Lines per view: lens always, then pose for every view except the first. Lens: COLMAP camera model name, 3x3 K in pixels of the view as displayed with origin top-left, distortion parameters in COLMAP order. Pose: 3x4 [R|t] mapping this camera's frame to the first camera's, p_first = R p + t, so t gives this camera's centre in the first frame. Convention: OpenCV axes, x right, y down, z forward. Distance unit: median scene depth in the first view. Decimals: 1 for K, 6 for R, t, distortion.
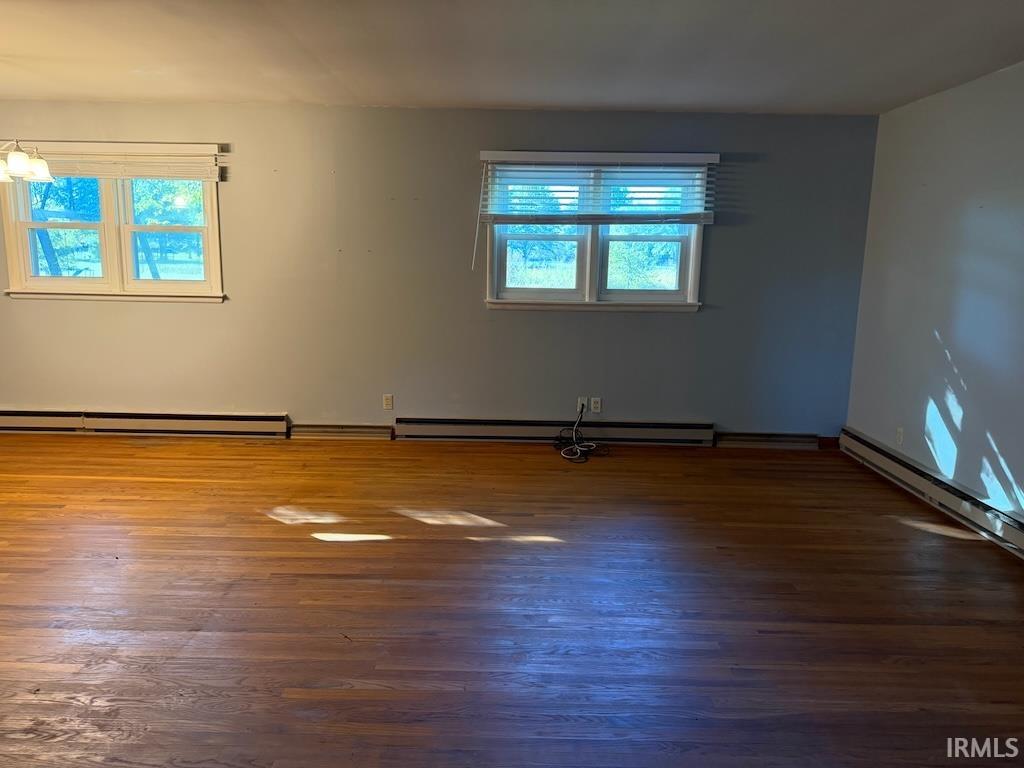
lens RADIAL K [[721.5, 0, 509.0], [0, 721.5, 384.3], [0, 0, 1]] dist [0.004823, 0.000011]
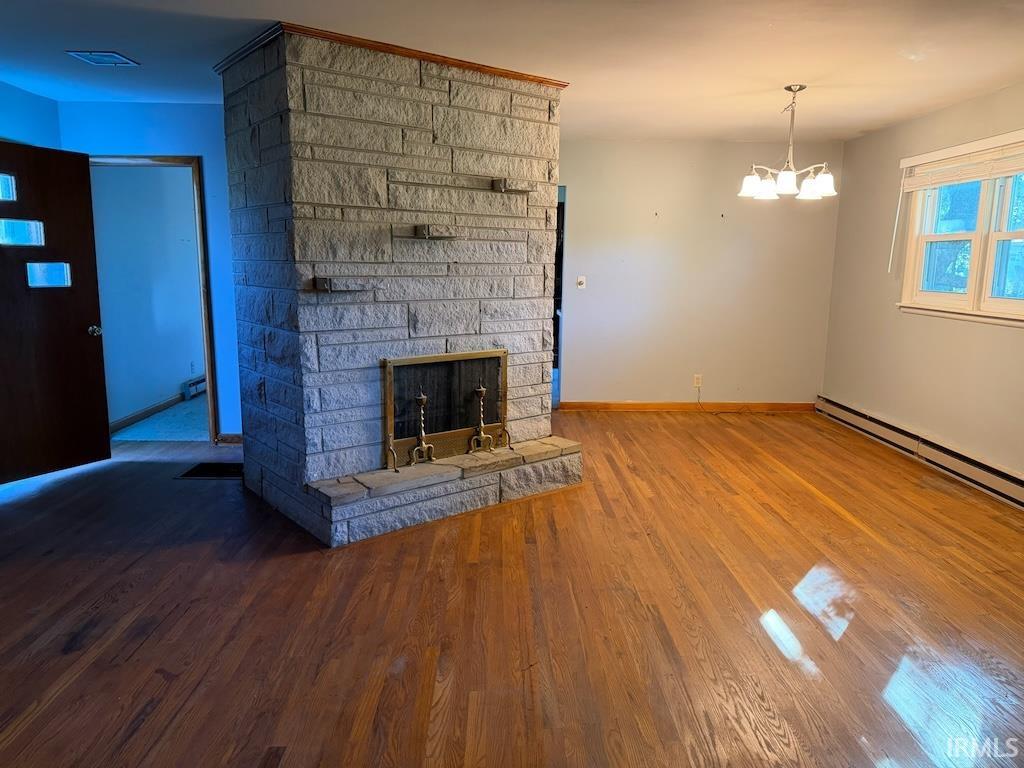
lens RADIAL K [[721.5, 0, 510.1], [0, 721.5, 383.8], [0, 0, 1]] dist [0.004823, 0.000011]
pose [[0.028161, 0.149182, -0.988409, 0.312992], [-0.187181, 0.972097, 0.141387, -0.062060], [0.981922, 0.181030, 0.055299, 0.427599]]
